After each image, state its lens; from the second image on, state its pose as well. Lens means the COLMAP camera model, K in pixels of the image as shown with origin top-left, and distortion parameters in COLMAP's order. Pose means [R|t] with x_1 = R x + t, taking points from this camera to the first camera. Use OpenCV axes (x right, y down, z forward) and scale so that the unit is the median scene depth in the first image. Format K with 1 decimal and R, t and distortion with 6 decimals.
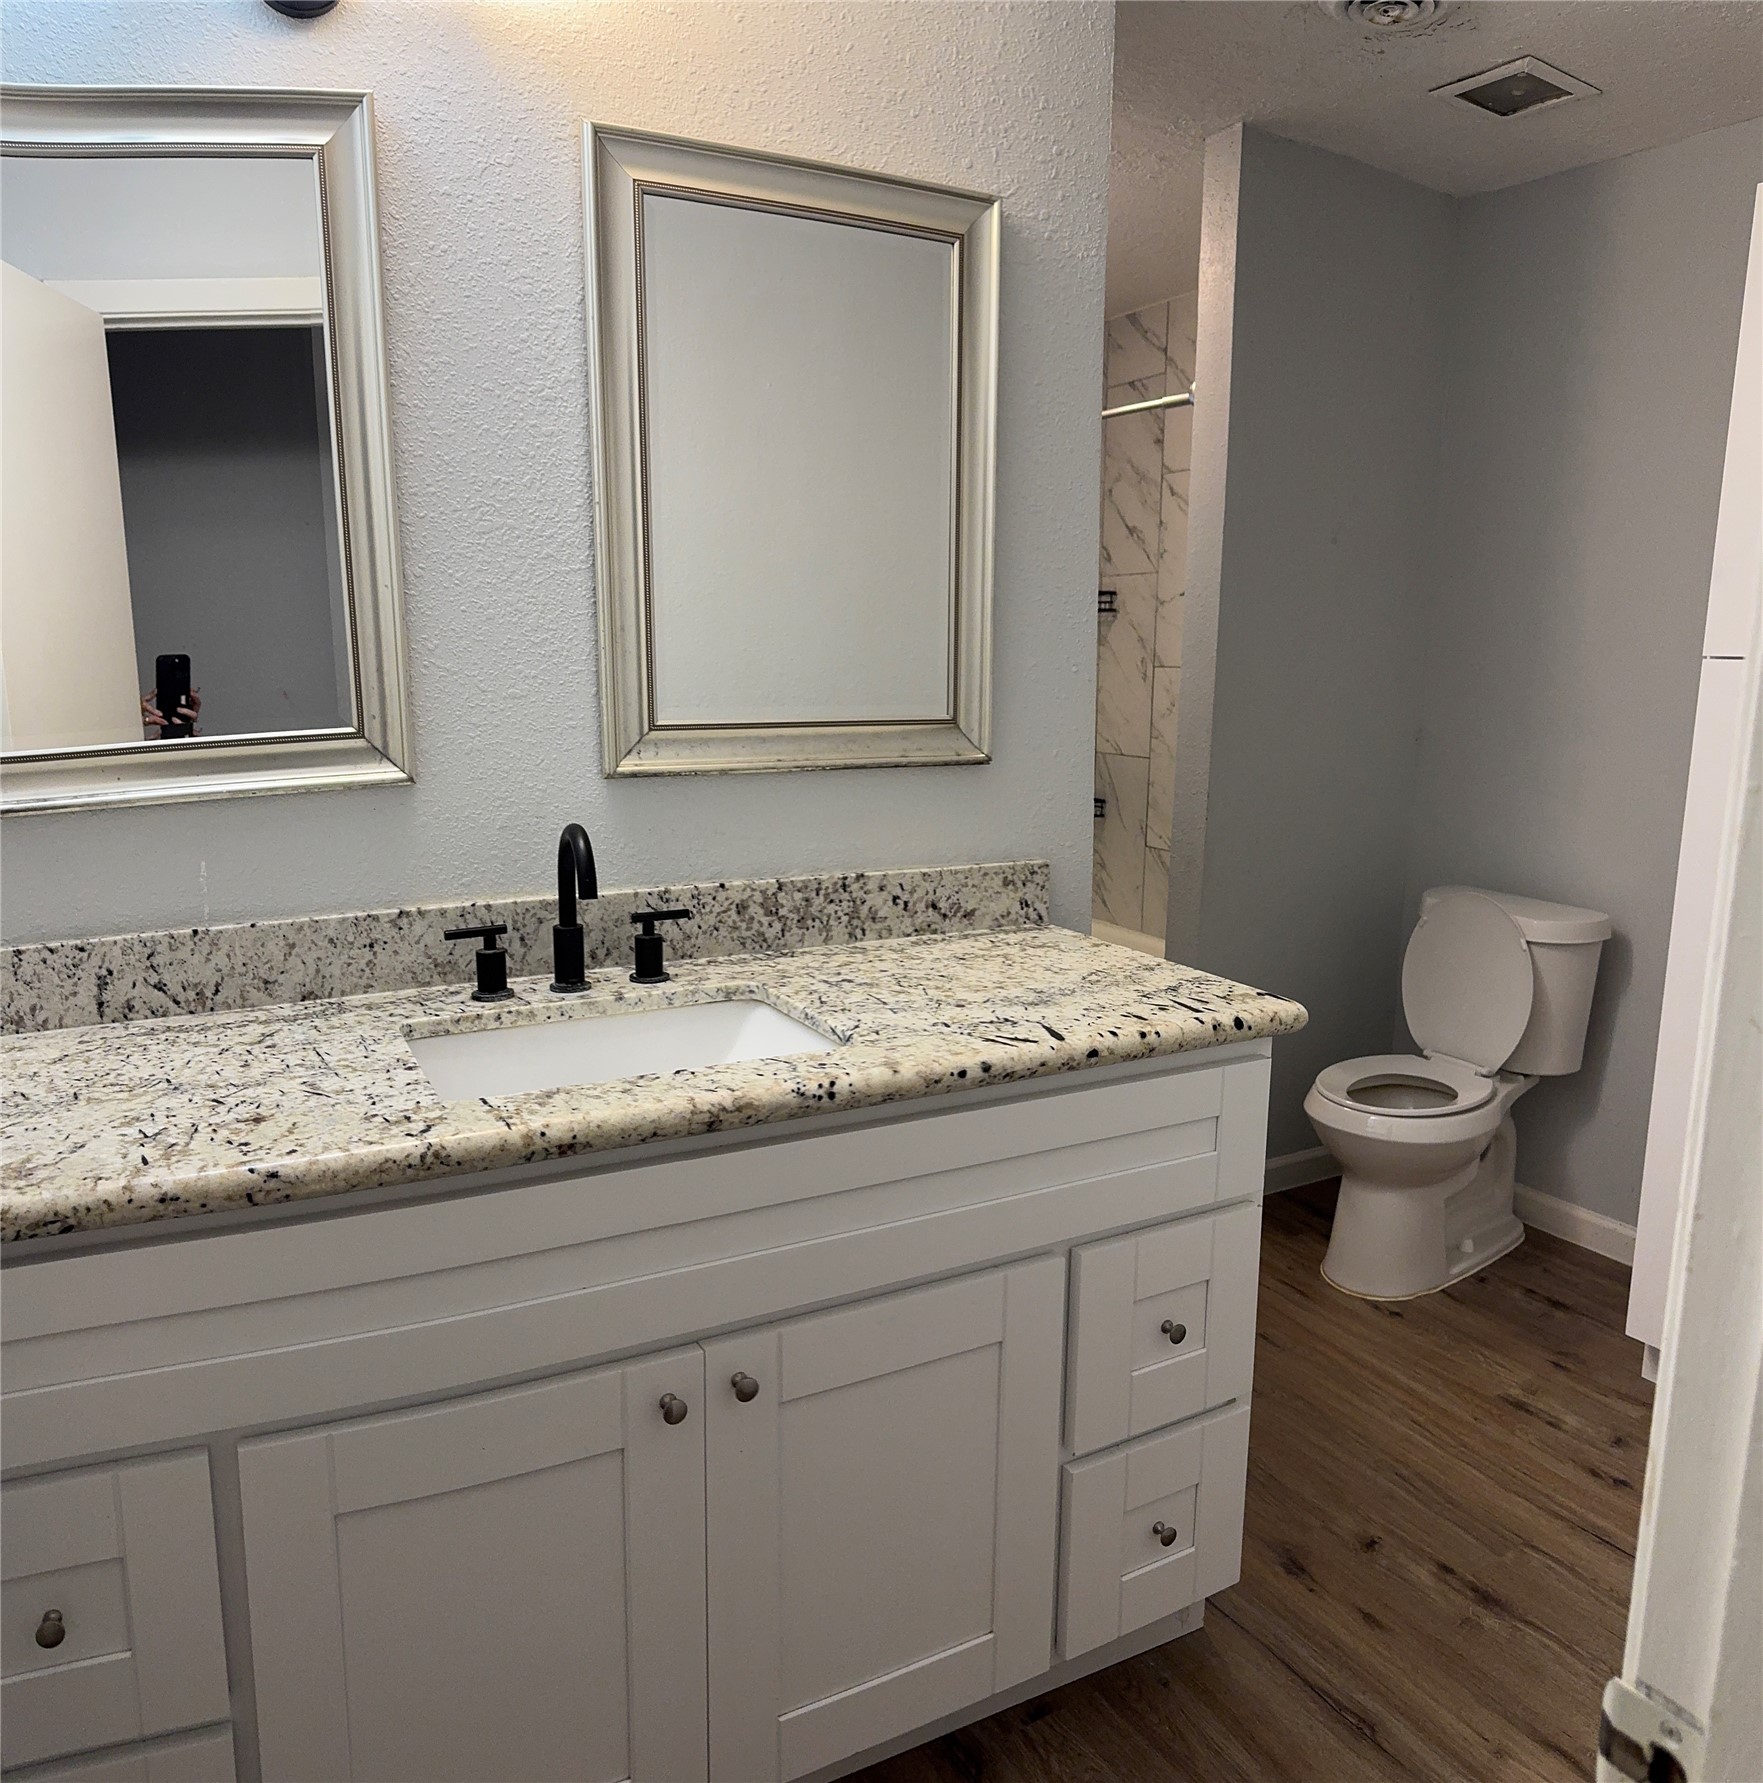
lens RADIAL K [[1434.3, 0, 881.2], [0, 1434.3, 891.7], [0, 0, 1]] dist [0.002740, 0.001478]
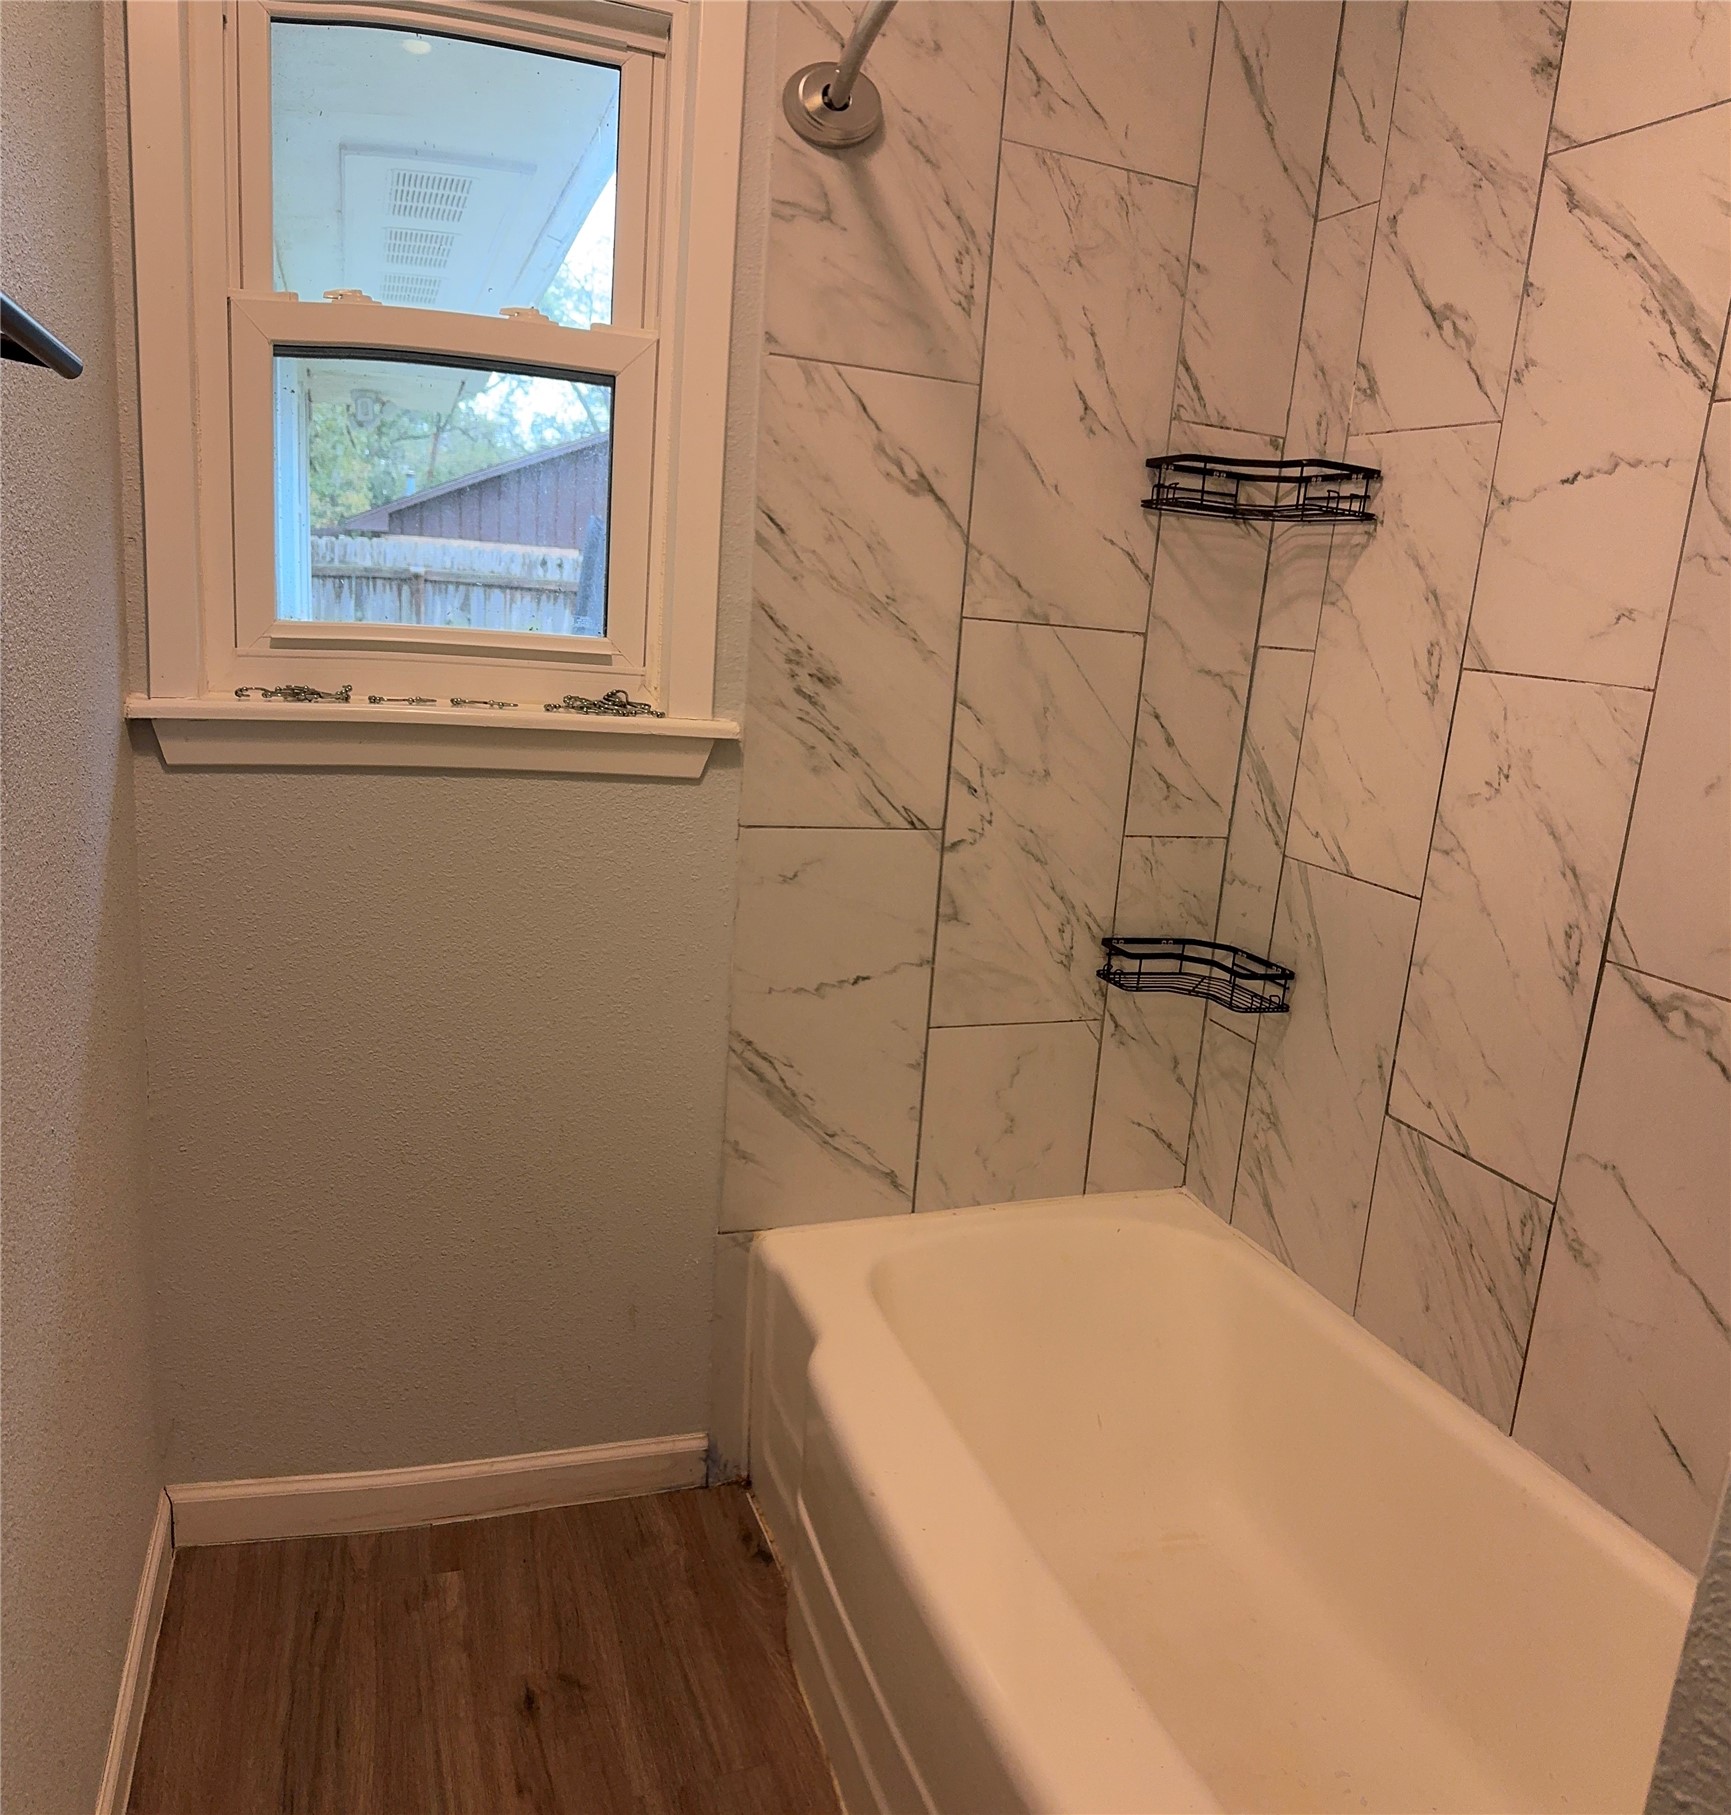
lens RADIAL K [[1516.0, 0, 864.6], [0, 1516.0, 909.0], [0, 0, 1]] dist [-0.000553, -0.000675]
pose [[0.987612, 0.101940, -0.119295, 0.085630], [-0.096739, 0.994121, 0.048627, -0.095707], [0.123550, -0.036484, 0.991667, 0.567029]]
